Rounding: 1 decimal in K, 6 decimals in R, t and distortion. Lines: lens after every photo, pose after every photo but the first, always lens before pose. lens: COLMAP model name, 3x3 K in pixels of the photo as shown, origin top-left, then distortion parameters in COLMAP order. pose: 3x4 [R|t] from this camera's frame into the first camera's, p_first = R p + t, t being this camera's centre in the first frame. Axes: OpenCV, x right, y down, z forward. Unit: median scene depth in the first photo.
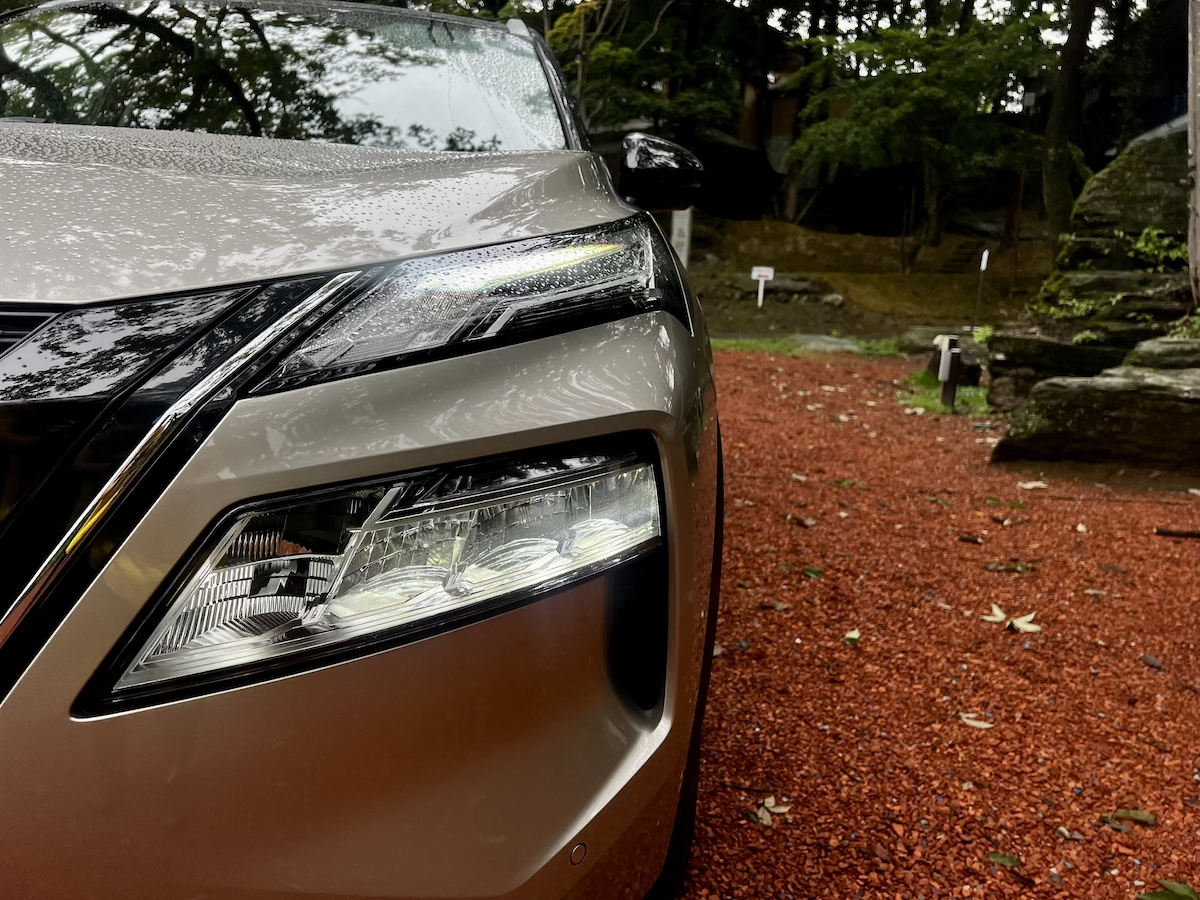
lens RADIAL K [[909.6, 0, 600.0], [0, 909.6, 450.0], [0, 0, 1]] dist [0.007860, -0.005021]
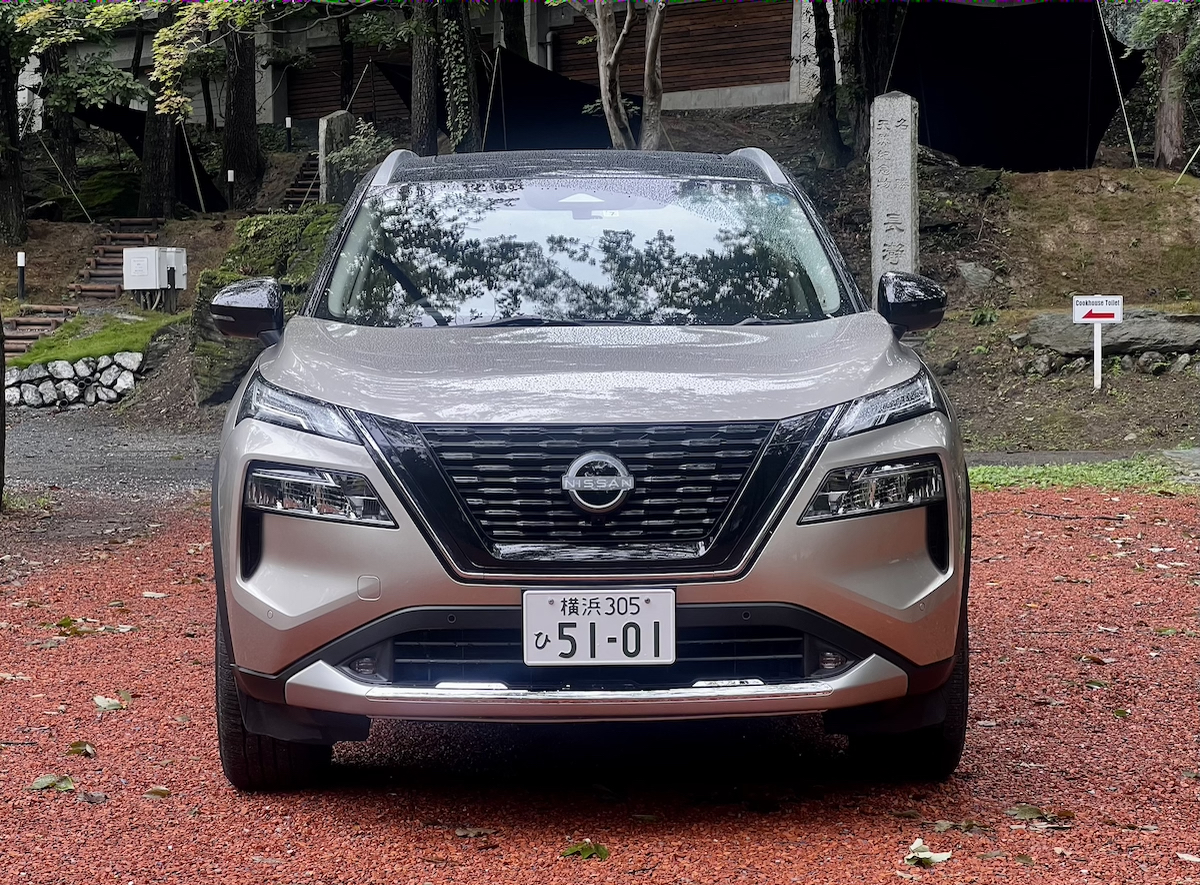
lens RADIAL K [[2789.7, 0, 600.0], [0, 2789.7, 442.5], [0, 0, 1]] dist [0.126503, 0.669765]
pose [[0.998295, -0.055608, -0.017759, -0.029465], [0.052463, 0.988070, -0.144796, 0.040198], [0.025599, 0.143618, 0.989302, -0.267604]]
